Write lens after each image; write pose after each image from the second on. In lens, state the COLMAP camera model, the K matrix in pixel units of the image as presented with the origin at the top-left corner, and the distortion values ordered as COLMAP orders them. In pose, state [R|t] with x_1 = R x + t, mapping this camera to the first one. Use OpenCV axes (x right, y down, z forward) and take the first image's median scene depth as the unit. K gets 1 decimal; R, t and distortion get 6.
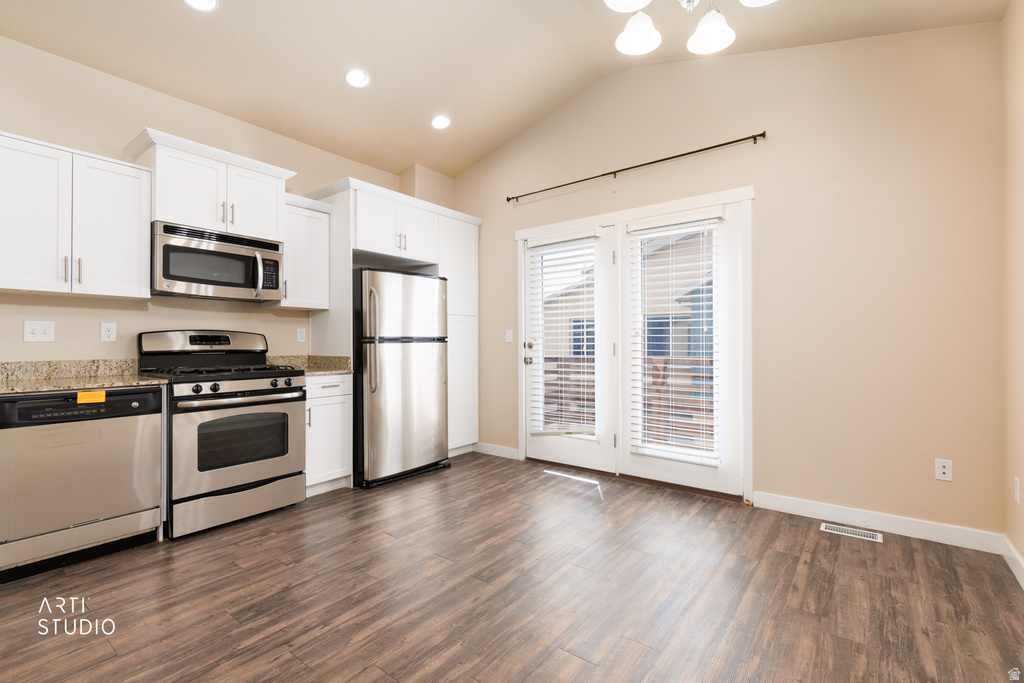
lens RADIAL K [[462.0, 0, 514.2], [0, 462.0, 342.5], [0, 0, 1]] dist [0.008510, -0.001860]
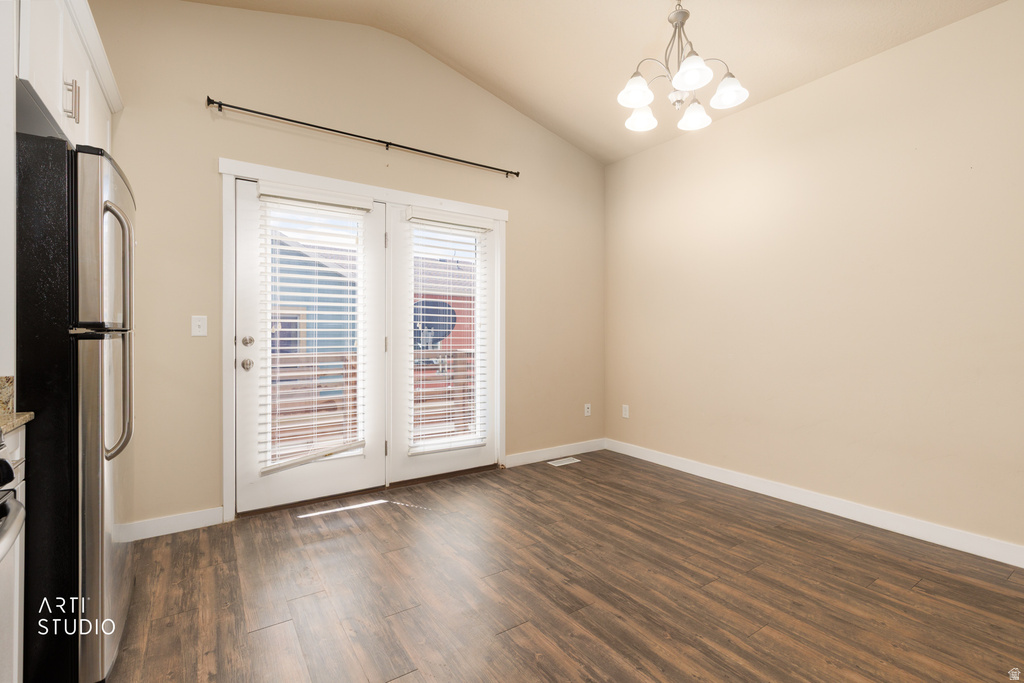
lens RADIAL K [[462.0, 0, 520.1], [0, 462.0, 336.6], [0, 0, 1]] dist [0.008510, -0.001860]
pose [[0.299793, 0.000895, 0.954004, -0.657467], [-0.001294, 0.999999, -0.000531, 0.000437], [-0.954003, -0.001075, 0.299794, 0.591833]]
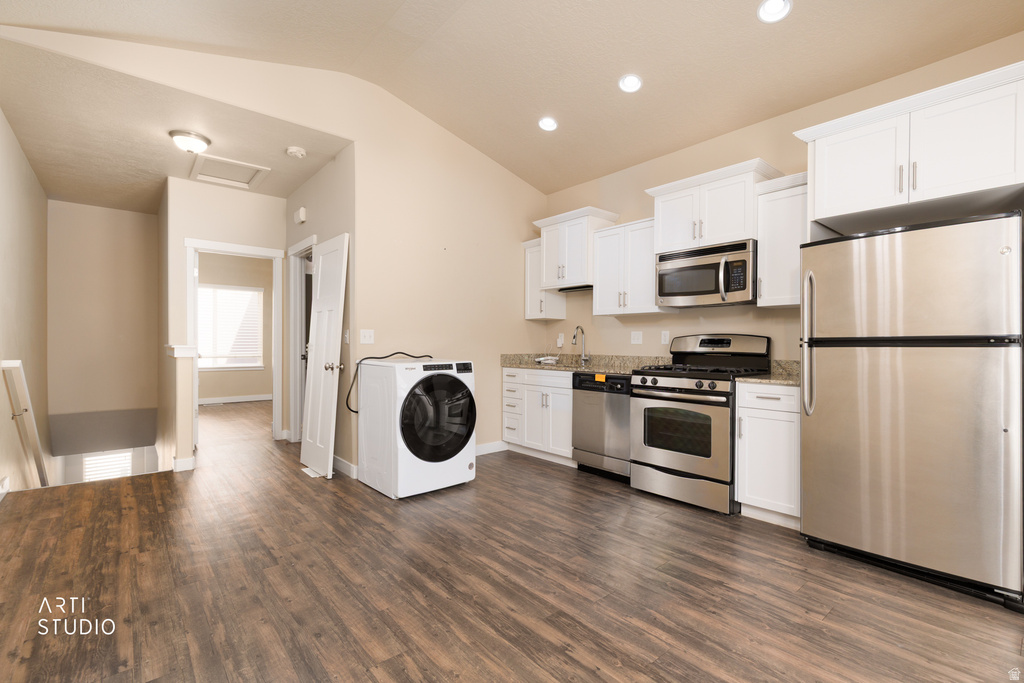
lens RADIAL K [[462.0, 0, 513.6], [0, 462.0, 347.3], [0, 0, 1]] dist [0.008510, -0.001860]
pose [[-0.207525, 0.008848, -0.978190, 0.559295], [-0.003045, 0.999948, 0.009690, -0.003828], [0.978225, 0.004990, -0.207488, 0.778148]]
